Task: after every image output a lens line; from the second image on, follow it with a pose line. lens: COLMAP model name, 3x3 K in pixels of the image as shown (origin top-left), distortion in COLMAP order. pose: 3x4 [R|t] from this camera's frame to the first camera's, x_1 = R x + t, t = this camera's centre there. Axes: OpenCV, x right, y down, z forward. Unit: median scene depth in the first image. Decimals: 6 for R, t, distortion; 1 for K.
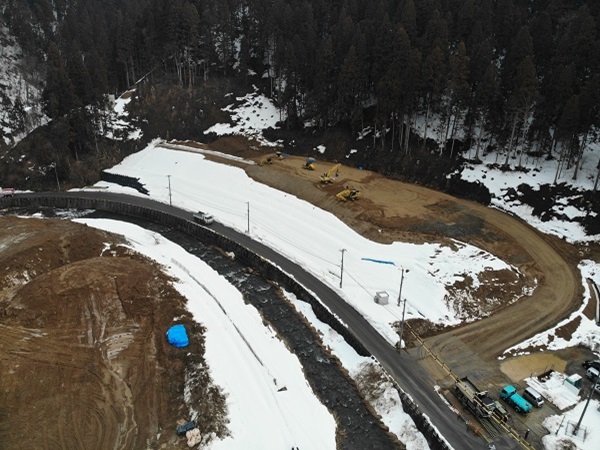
lens RADIAL K [[437.7, 0, 300.0], [0, 437.7, 225.0], [0, 0, 1]] dist [0.062572, -0.172617]
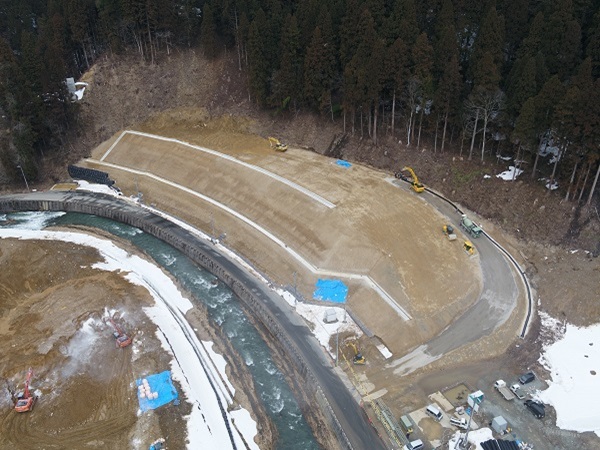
lens RADIAL K [[513.1, 0, 300.0], [0, 513.1, 225.0], [0, 0, 1]] dist [-0.004009, 0.002484]
pose [[0.998755, -0.044167, -0.023204, 0.090559], [0.047166, 0.987473, 0.150574, -0.156689], [0.016263, -0.151481, 0.988326, -0.153490]]
